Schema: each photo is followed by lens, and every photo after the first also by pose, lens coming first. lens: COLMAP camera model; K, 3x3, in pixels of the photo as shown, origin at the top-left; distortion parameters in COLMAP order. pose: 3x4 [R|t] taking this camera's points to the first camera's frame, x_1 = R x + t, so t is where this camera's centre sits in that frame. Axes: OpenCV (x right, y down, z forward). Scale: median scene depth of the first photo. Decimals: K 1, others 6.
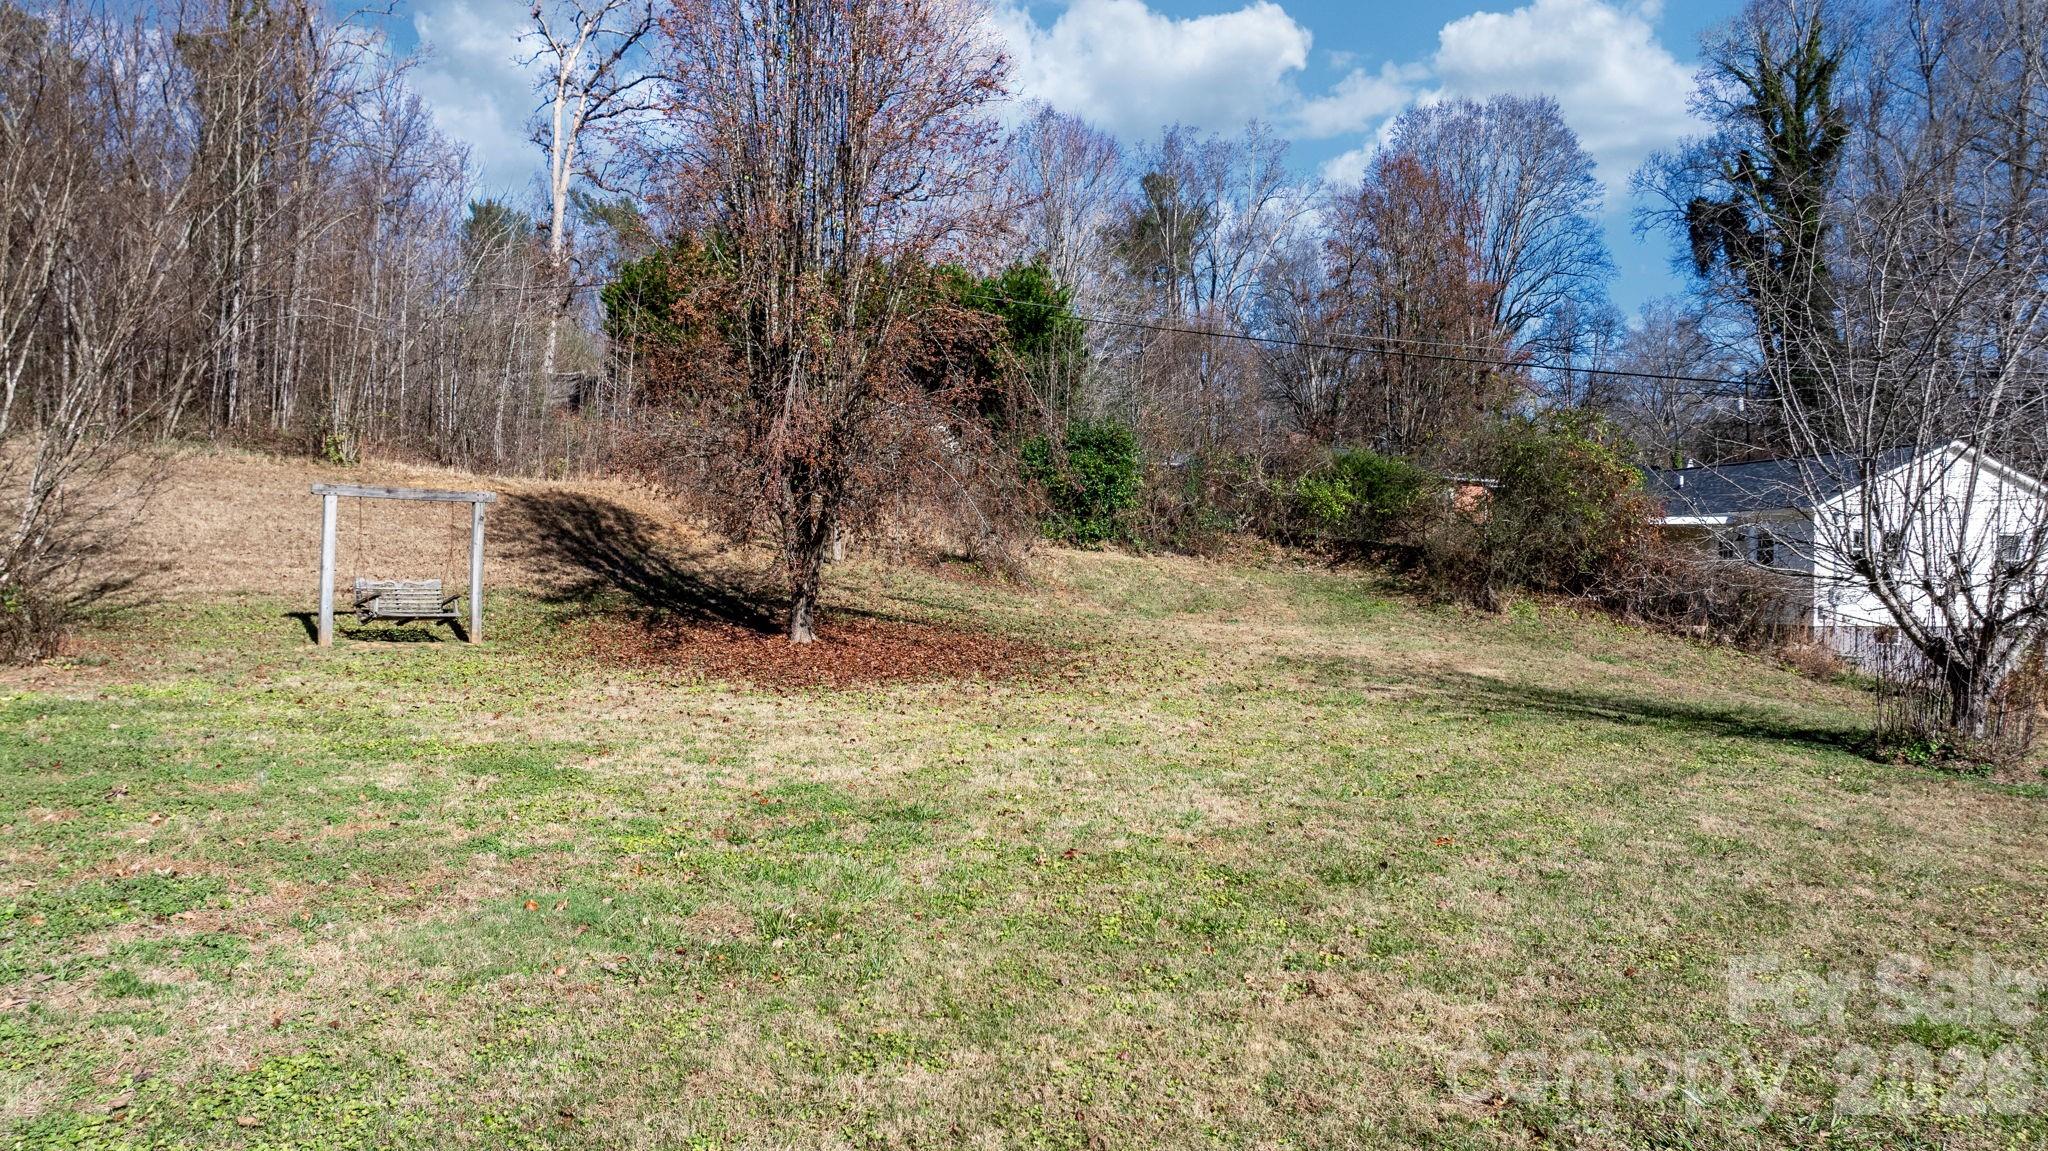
lens RADIAL K [[1432.3, 0, 1024.9], [0, 1432.3, 588.5], [0, 0, 1]] dist [-0.012868, 0.005370]
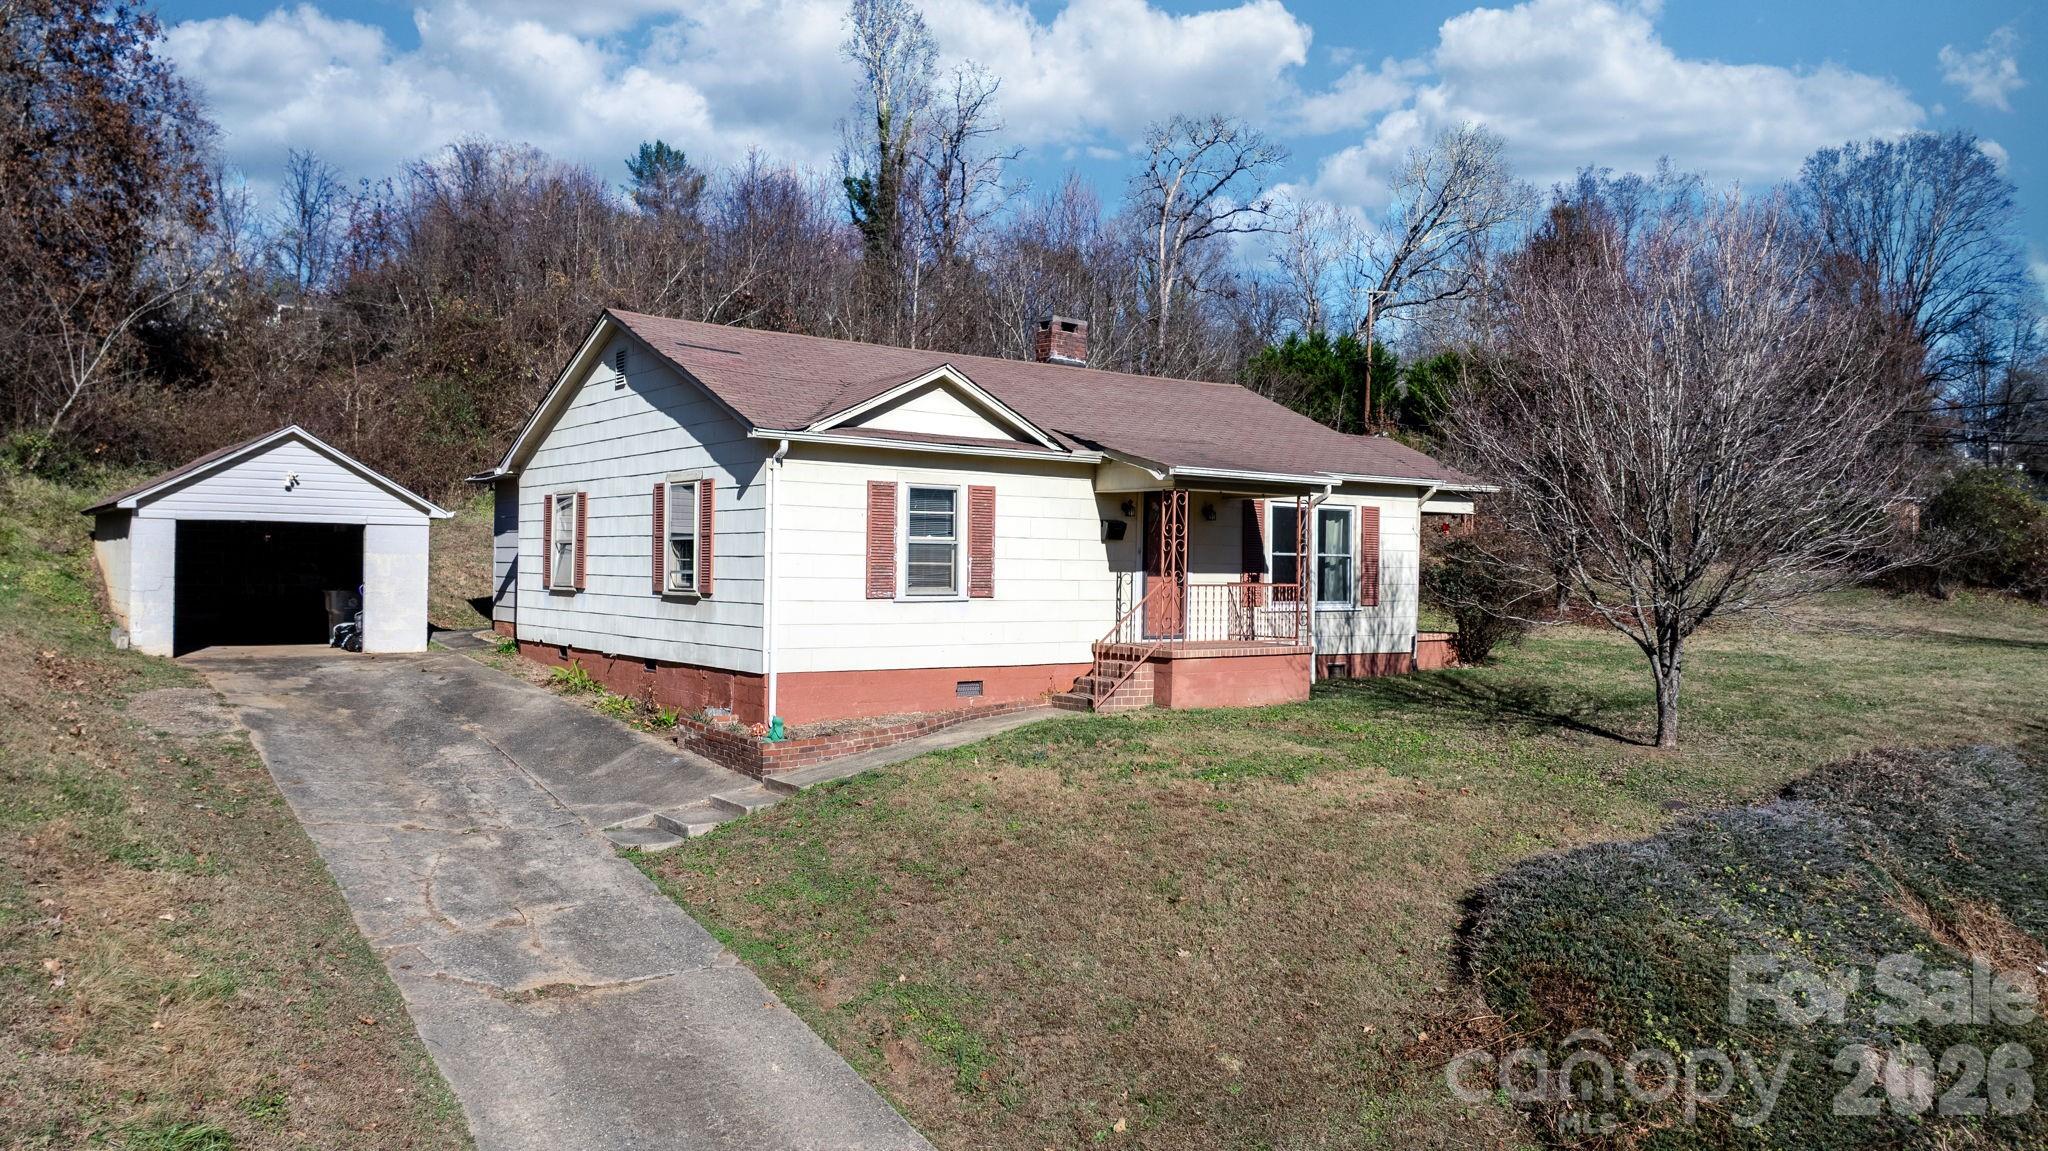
lens RADIAL K [[1432.3, 0, 1031.6], [0, 1432.3, 570.2], [0, 0, 1]] dist [-0.012868, 0.005370]
pose [[0.975064, 0.000444, -0.221922, -0.237204], [-0.002764, 0.999945, -0.010144, 0.002692], [0.221906, 0.010504, 0.975012, -0.588920]]
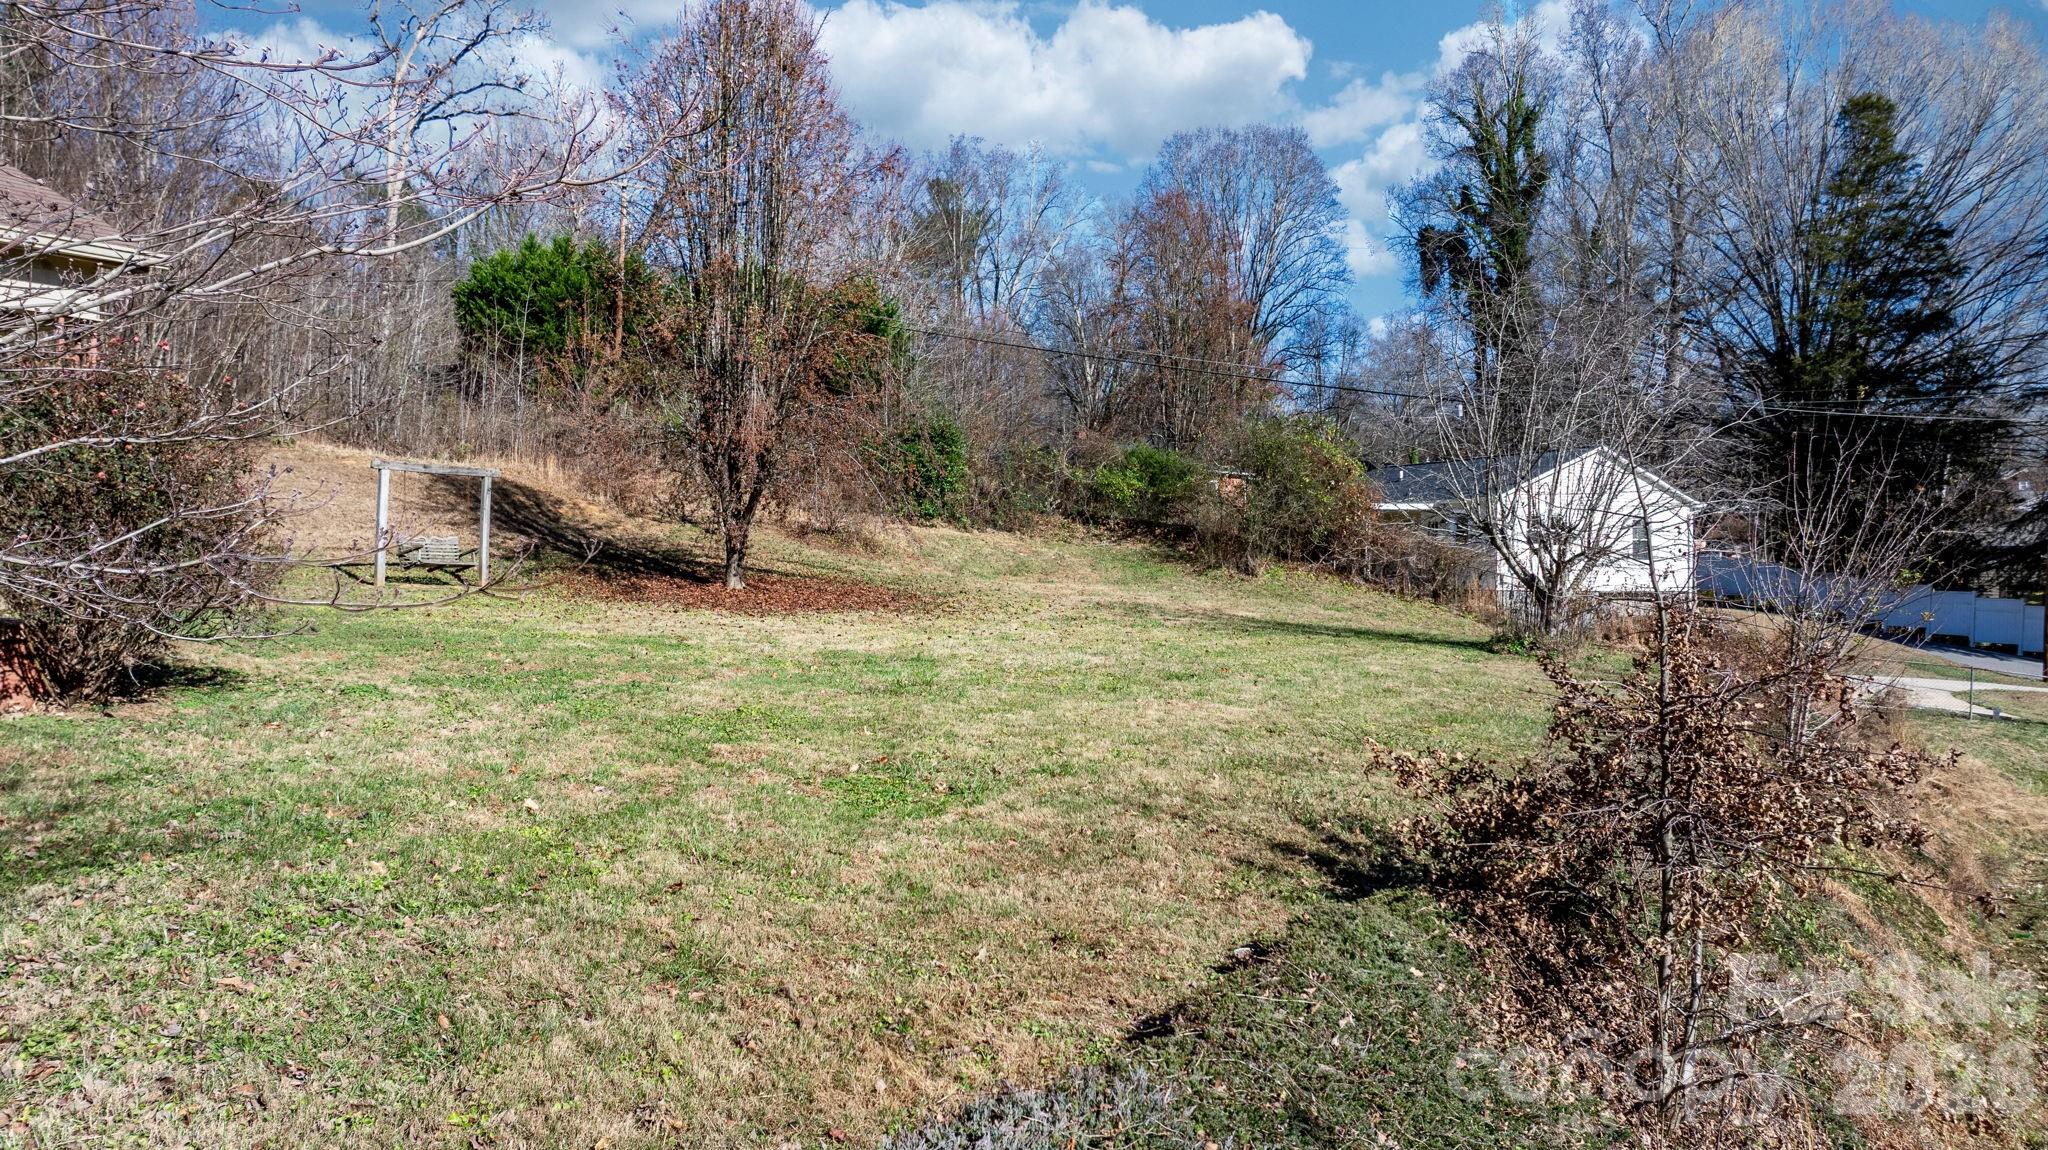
lens RADIAL K [[1432.3, 0, 1017.8], [0, 1432.3, 580.8], [0, 0, 1]] dist [-0.012868, 0.005370]
pose [[0.988029, 0.000557, 0.154268, -0.056787], [-0.000620, 1.000000, 0.000364, 0.016513], [-0.154268, -0.000456, 0.988029, -0.173016]]
